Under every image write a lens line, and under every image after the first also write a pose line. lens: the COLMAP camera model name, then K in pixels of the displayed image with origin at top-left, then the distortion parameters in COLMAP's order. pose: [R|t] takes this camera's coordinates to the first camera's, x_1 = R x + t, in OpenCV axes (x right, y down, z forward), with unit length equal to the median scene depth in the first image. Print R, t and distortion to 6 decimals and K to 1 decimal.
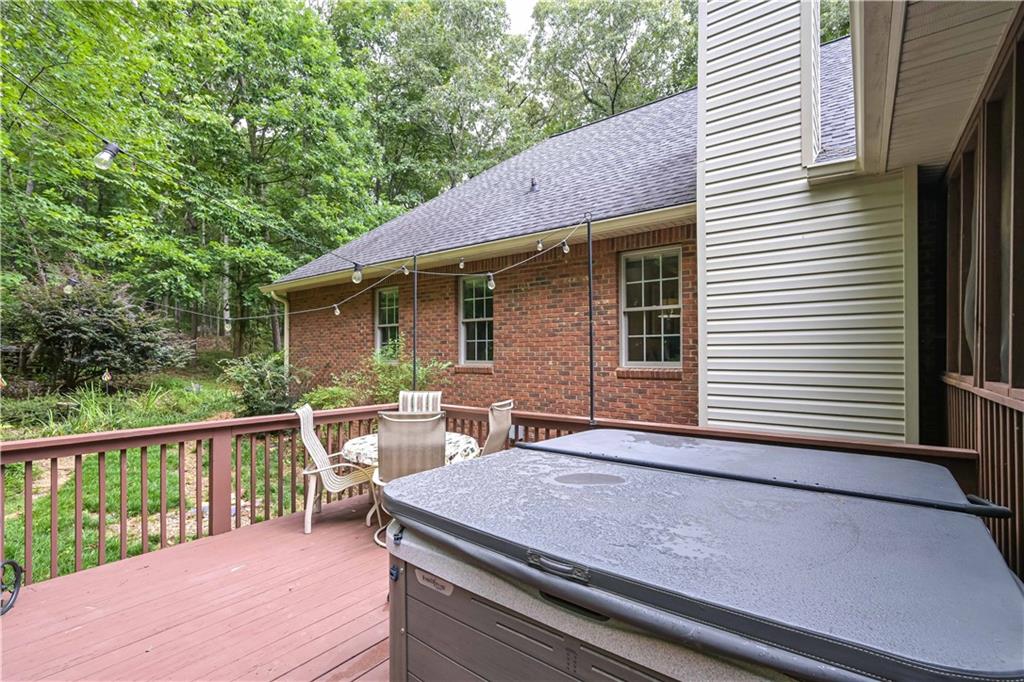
lens RADIAL K [[436.7, 0, 512.0], [0, 436.7, 341.0], [0, 0, 1]] dist [-0.001987, -0.000143]
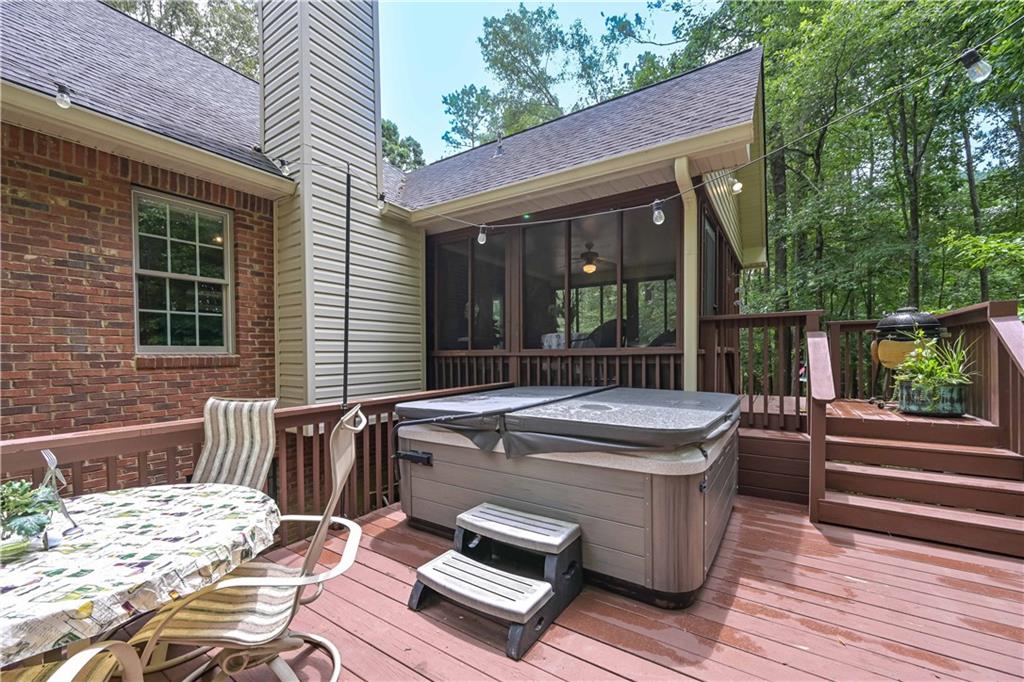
lens RADIAL K [[409.0, 0, 512.0], [0, 409.0, 341.0], [0, 0, 1]] dist [-0.000181, -0.000066]
pose [[-0.047055, 0.032904, 0.998350, -0.417711], [-0.023731, 0.999138, -0.034049, 0.048154], [-0.998610, -0.025295, -0.046234, 0.445093]]
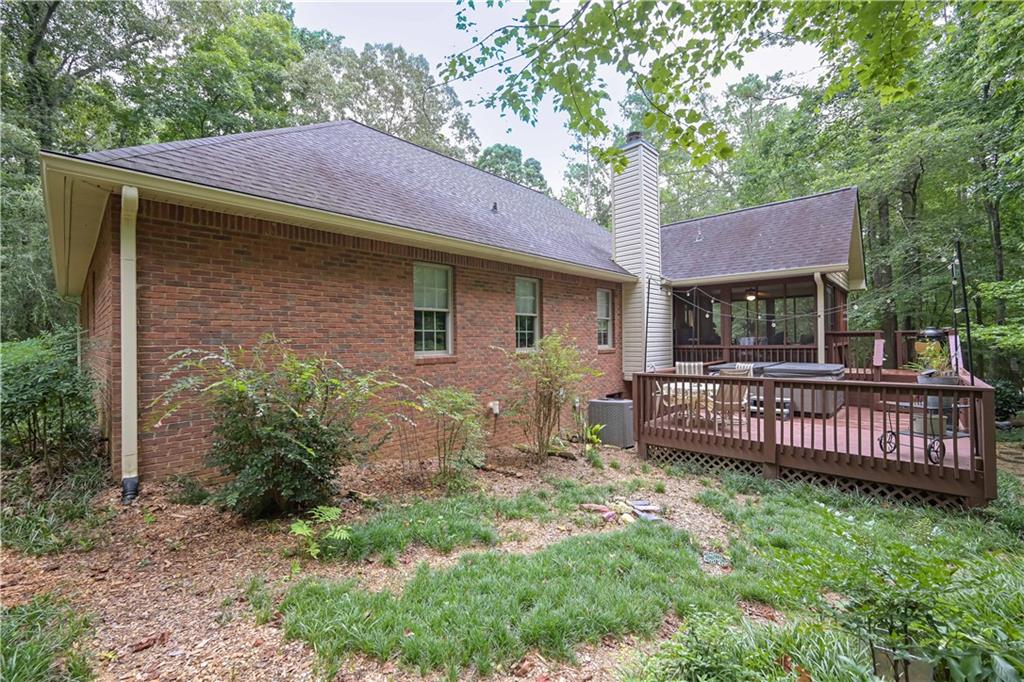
lens RADIAL K [[414.6, 0, 510.7], [0, 414.6, 328.4], [0, 0, 1]] dist [-0.001291, -0.000348]
pose [[0.139729, 0.029992, 0.989735, -1.608289], [-0.018971, 0.999439, -0.027607, 0.029604], [-0.990008, -0.014919, 0.140219, 1.139244]]
